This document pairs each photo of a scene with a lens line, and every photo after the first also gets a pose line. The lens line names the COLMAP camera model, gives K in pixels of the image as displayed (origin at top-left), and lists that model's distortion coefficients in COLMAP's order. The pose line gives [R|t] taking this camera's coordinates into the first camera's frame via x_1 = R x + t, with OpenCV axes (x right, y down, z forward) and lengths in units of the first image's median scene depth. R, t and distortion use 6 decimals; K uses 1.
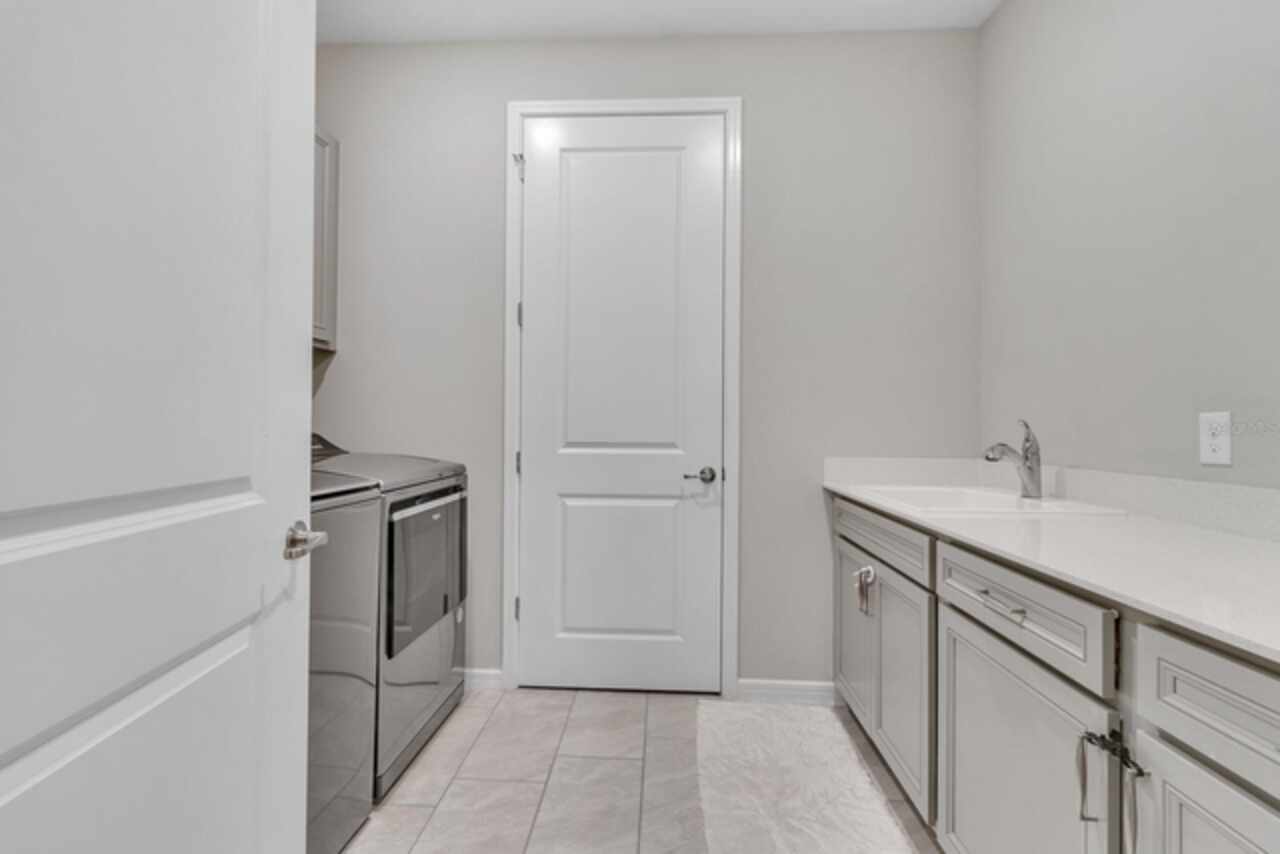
lens RADIAL K [[596.4, 0, 639.7], [0, 596.4, 424.1], [0, 0, 1]] dist [0.009513, 0.000578]
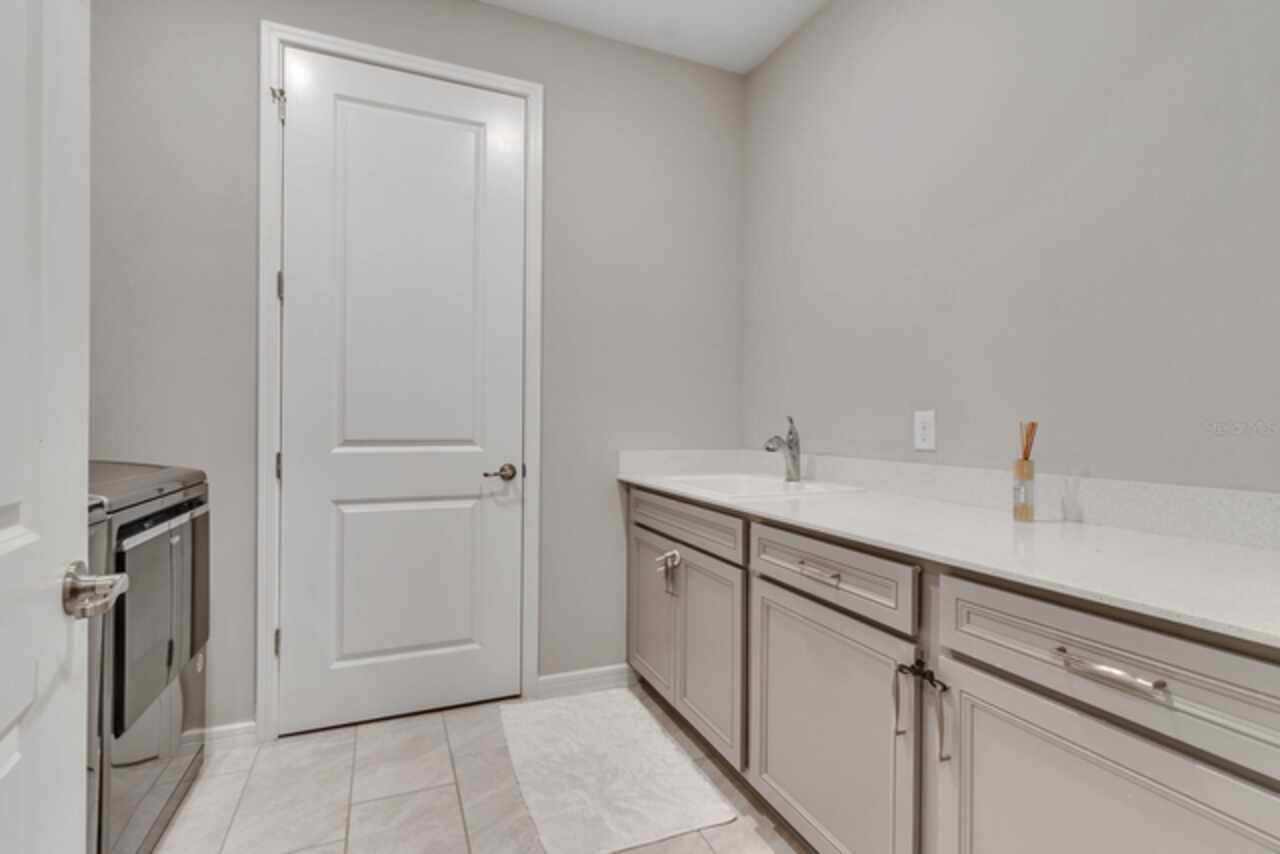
lens RADIAL K [[596.4, 0, 640.4], [0, 596.4, 425.0], [0, 0, 1]] dist [0.009513, 0.000578]
pose [[0.903249, -0.003081, 0.429106, -0.135353], [-0.001584, 0.999943, 0.010513, -0.001281], [-0.429114, -0.010176, 0.903193, 0.050593]]
